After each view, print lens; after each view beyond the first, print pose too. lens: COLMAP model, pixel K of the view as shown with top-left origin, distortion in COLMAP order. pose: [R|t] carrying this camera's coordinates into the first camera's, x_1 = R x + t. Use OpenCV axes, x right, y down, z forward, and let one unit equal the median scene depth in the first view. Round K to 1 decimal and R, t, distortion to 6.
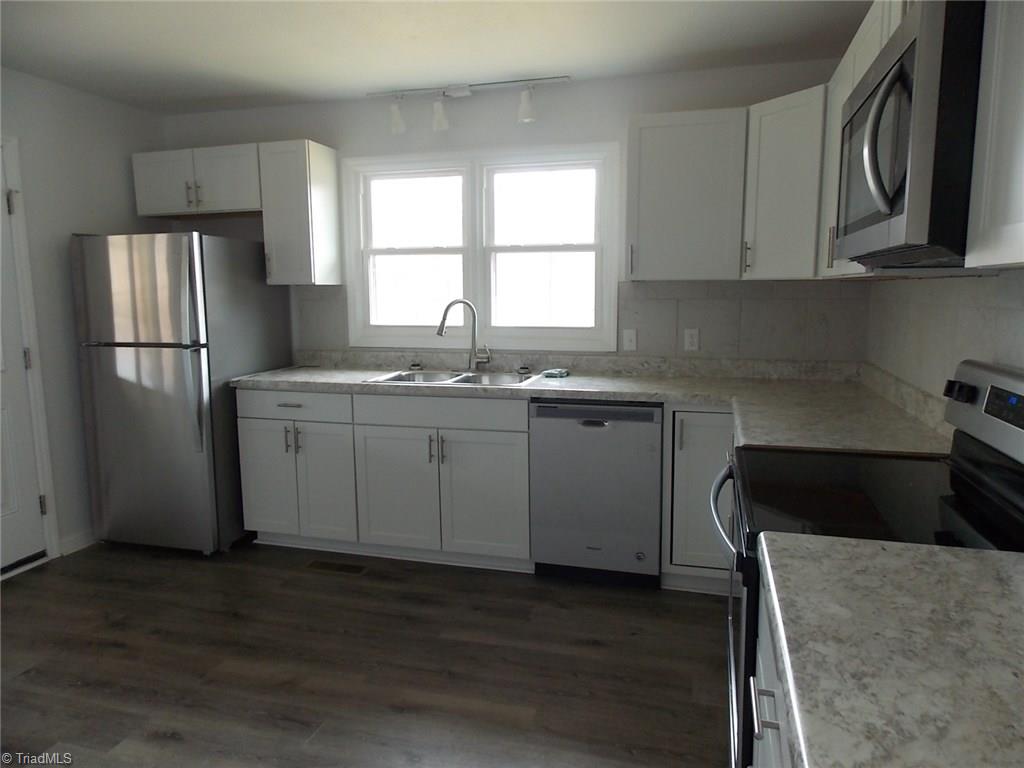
lens RADIAL K [[682.2, 0, 512.0], [0, 682.2, 384.0], [0, 0, 1]] dist [-0.001635, -0.000029]
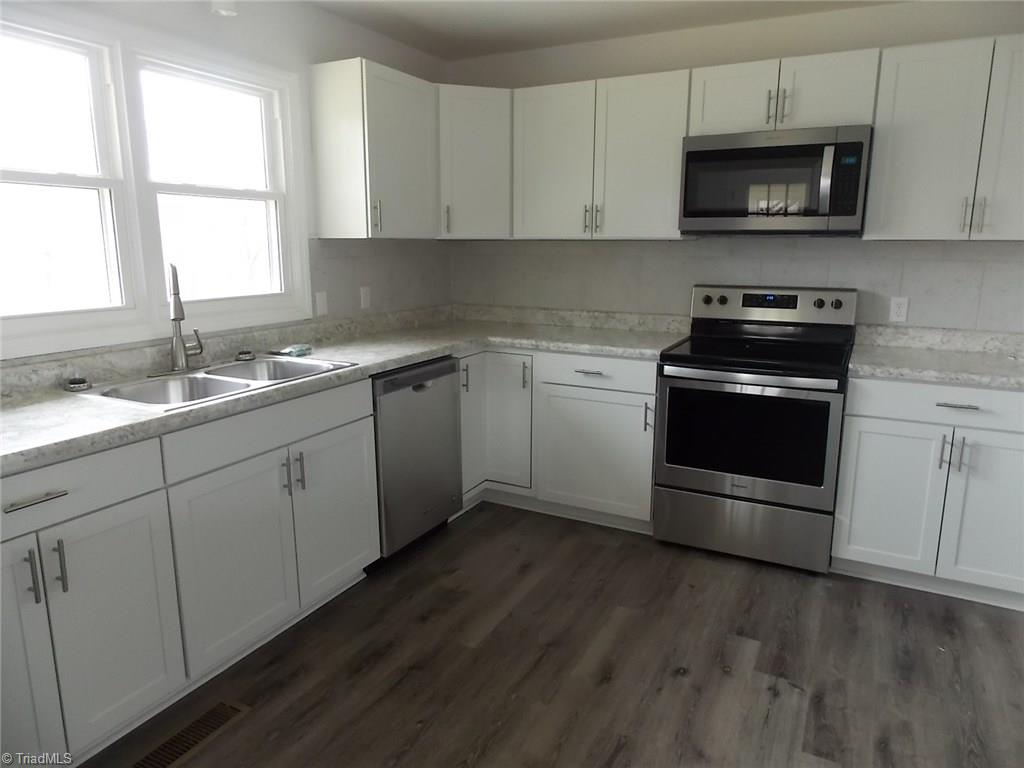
lens RADIAL K [[690.6, 0, 512.0], [0, 690.6, 384.0], [0, 0, 1]] dist [0.027128, -0.000227]
pose [[0.199220, -0.192818, 0.960798, -0.712091], [0.139220, 0.976075, 0.167017, -0.081875], [-0.970015, 0.100489, 0.221298, 0.577975]]
